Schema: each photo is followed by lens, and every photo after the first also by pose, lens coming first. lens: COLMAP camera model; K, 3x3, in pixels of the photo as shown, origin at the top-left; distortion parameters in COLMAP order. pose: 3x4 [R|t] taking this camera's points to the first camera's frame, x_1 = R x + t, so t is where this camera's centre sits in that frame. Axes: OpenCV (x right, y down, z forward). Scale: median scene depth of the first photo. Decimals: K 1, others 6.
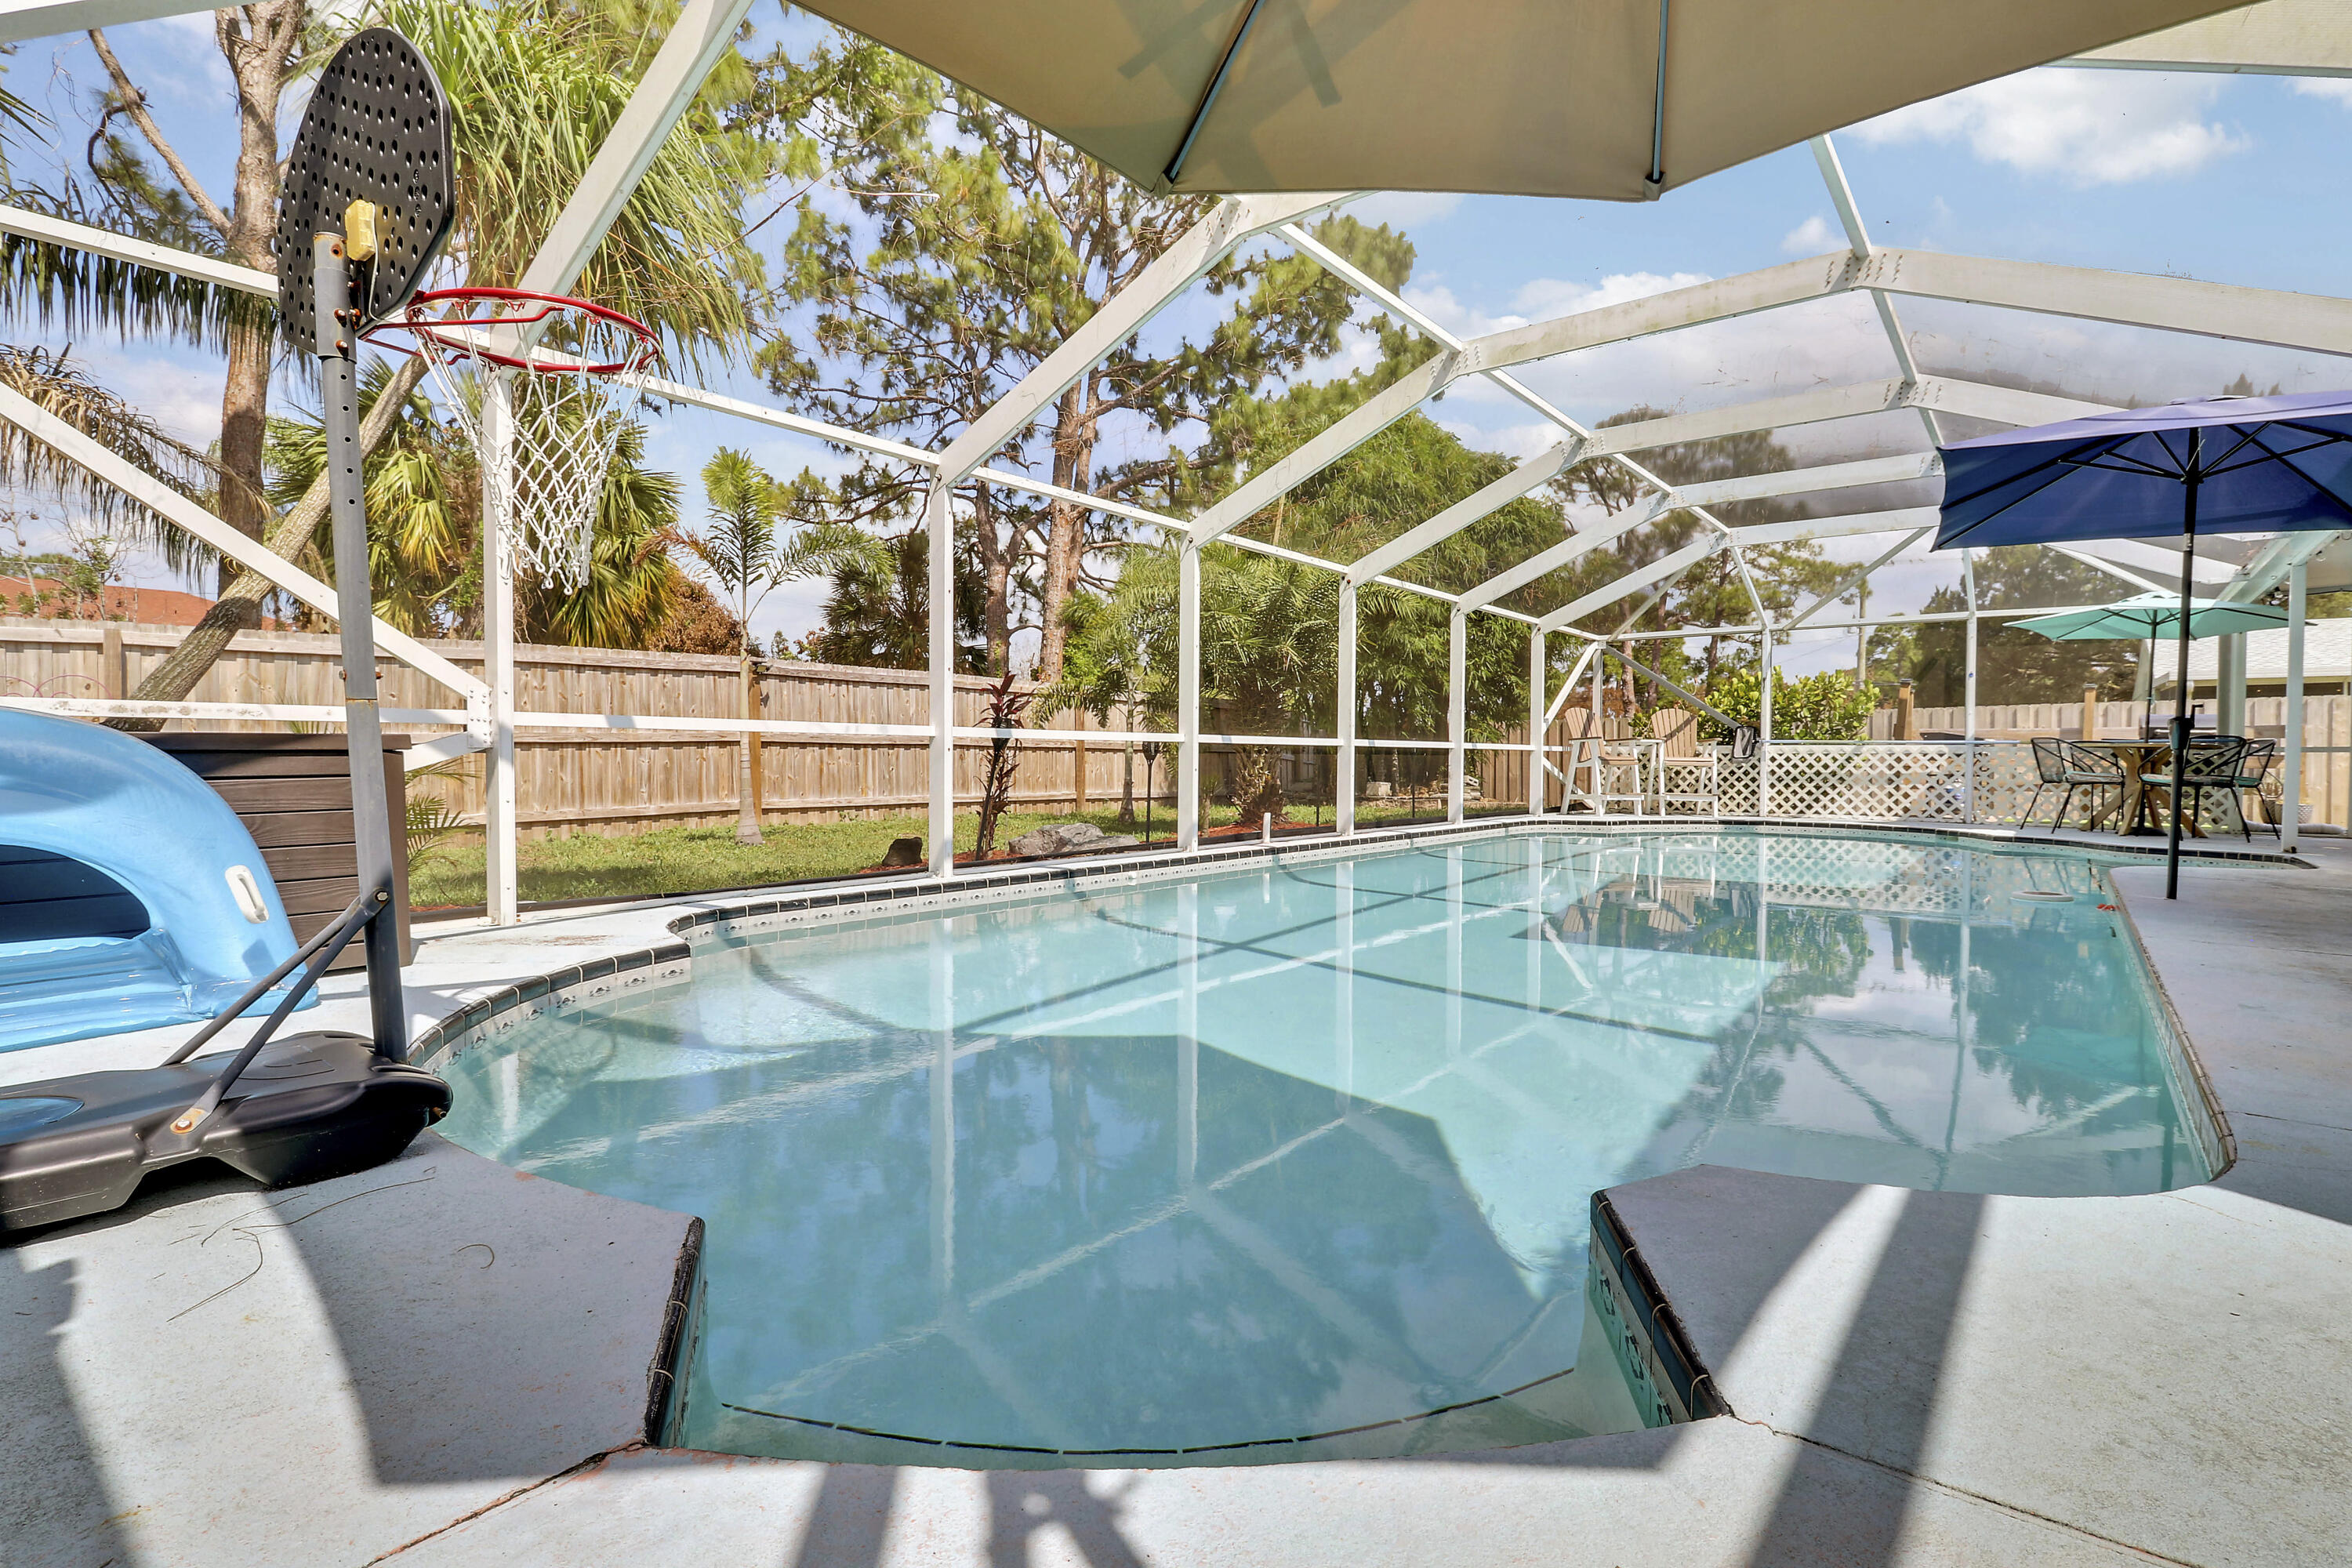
lens RADIAL K [[1095.5, 0, 1169.8], [0, 1095.5, 784.8], [0, 0, 1]] dist [0.001867, -0.014402]
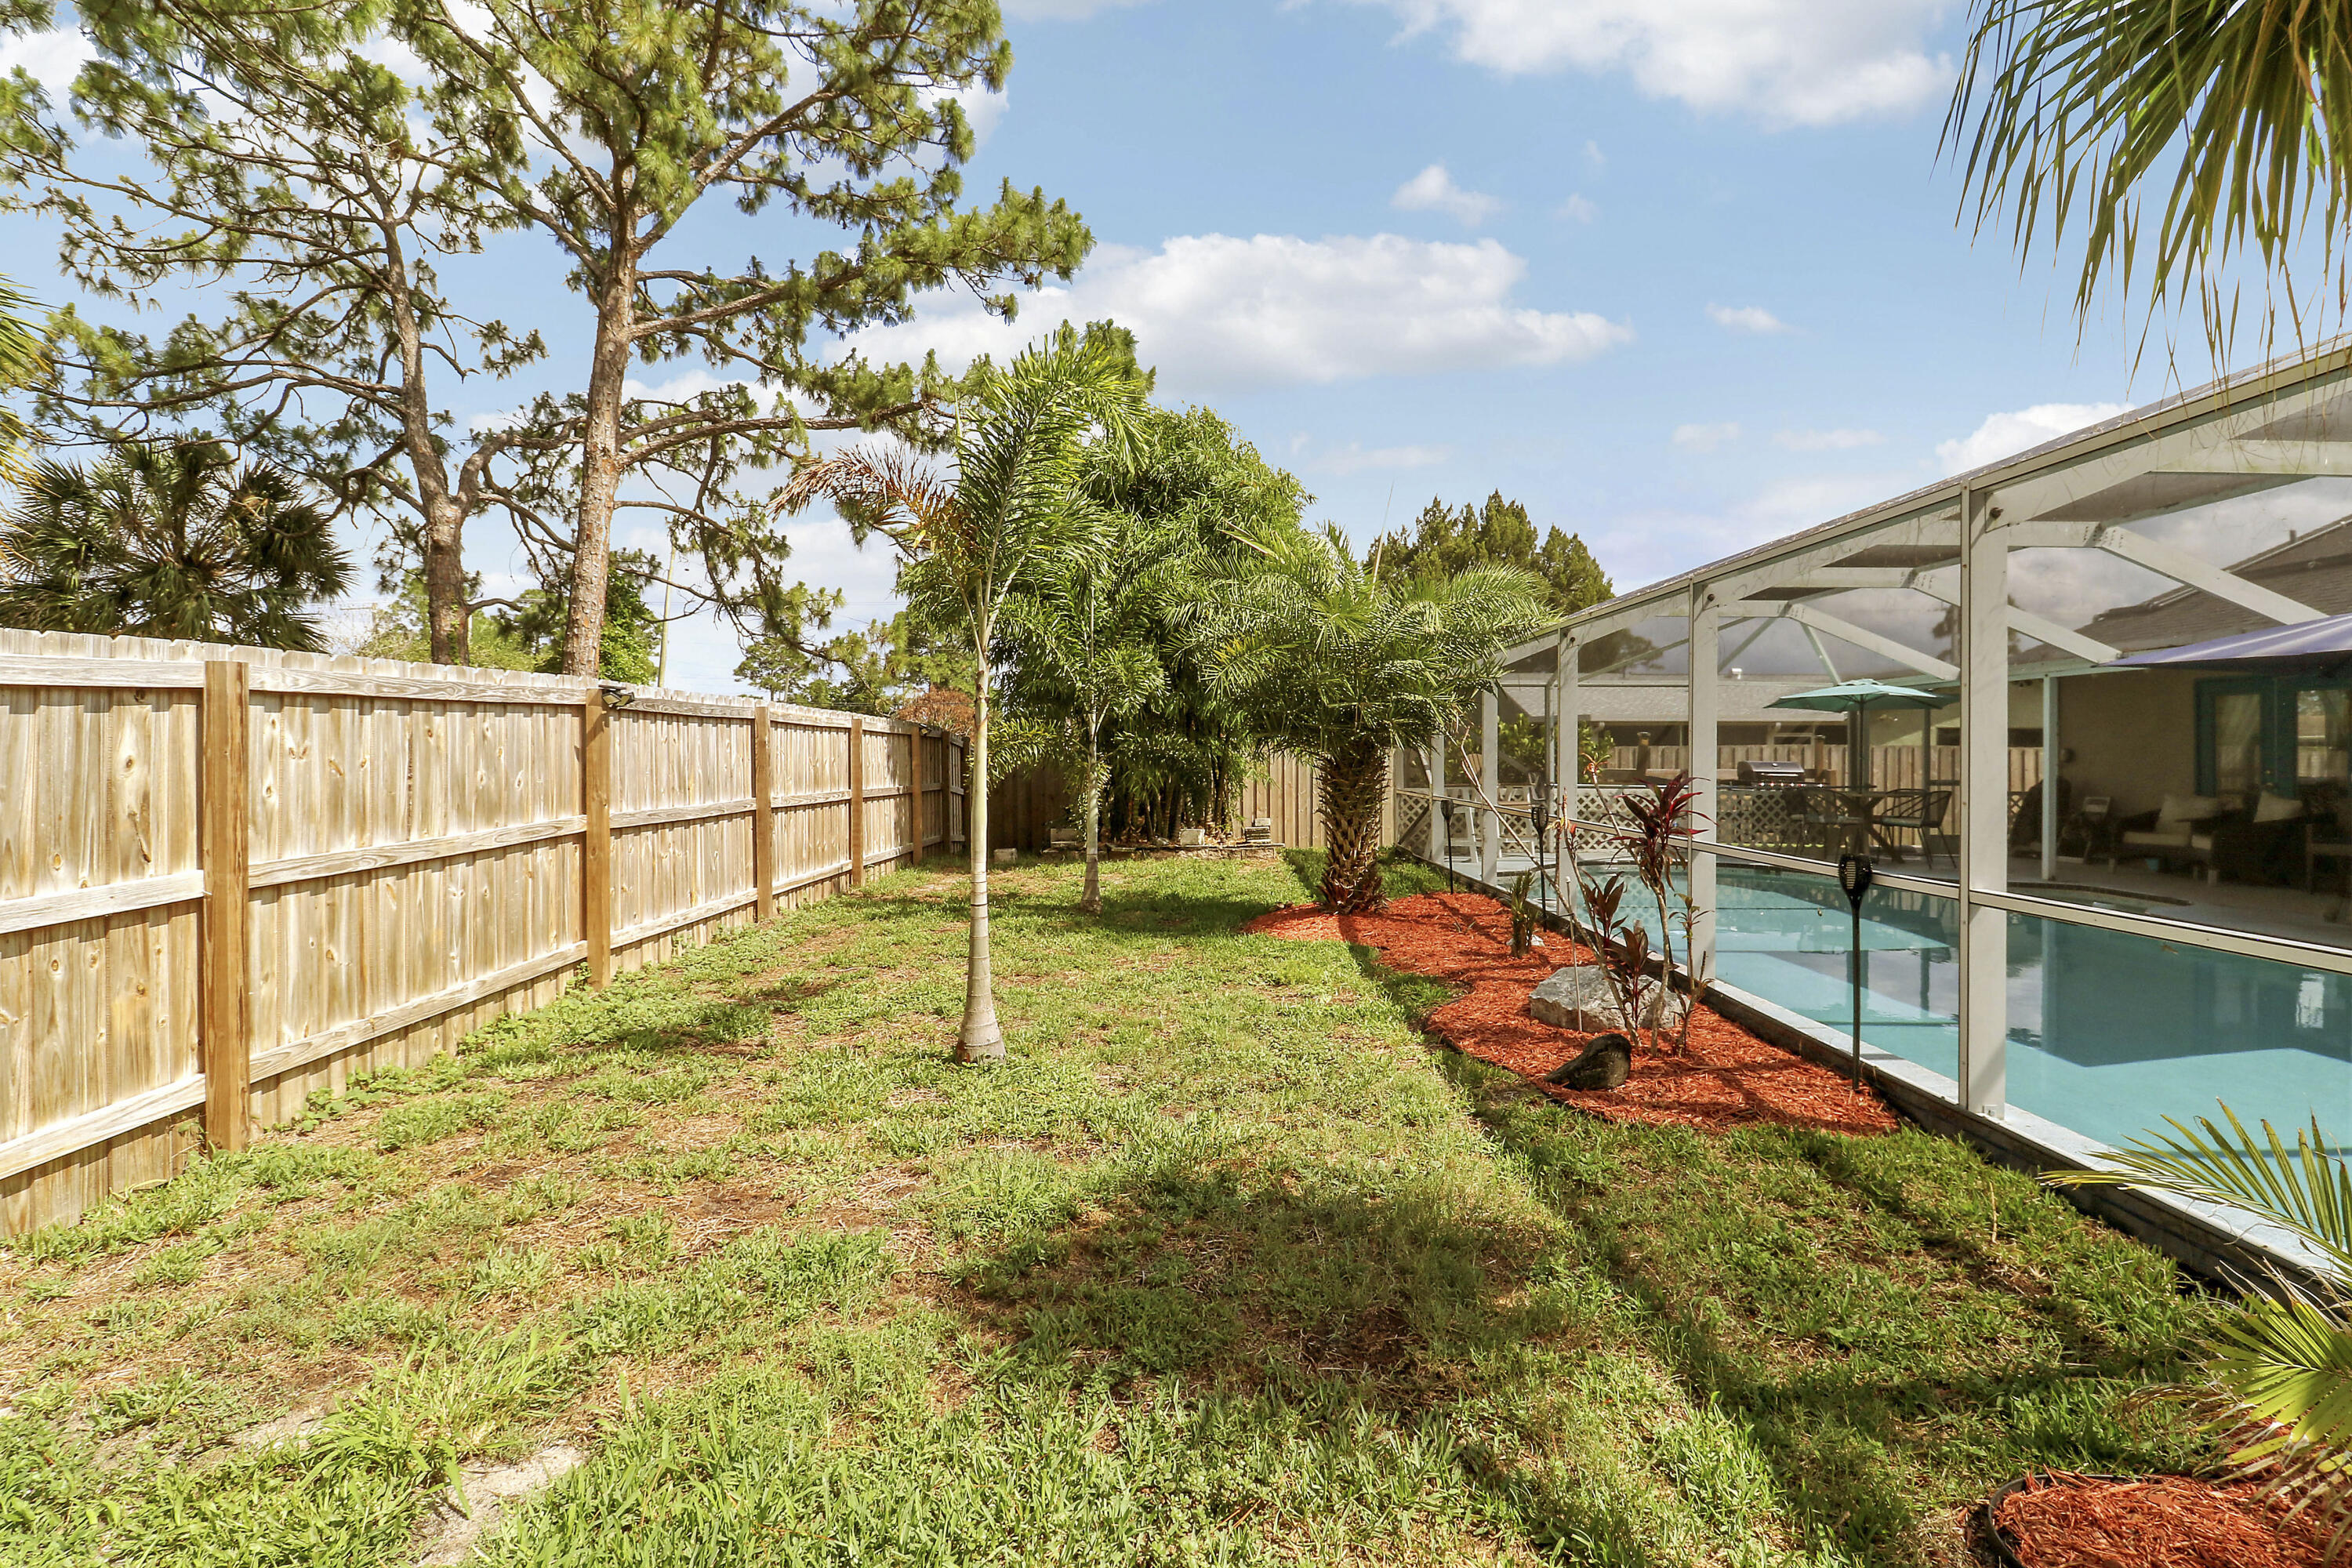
lens RADIAL K [[1102.6, 0, 1176.0], [0, 1102.6, 756.0], [0, 0, 1]] dist [-0.030759, -0.000257]
pose [[0.771786, -0.004123, 0.635868, -0.466517], [0.015428, 0.999806, -0.012243, -0.061653], [-0.635695, 0.019259, 0.771700, 0.371843]]
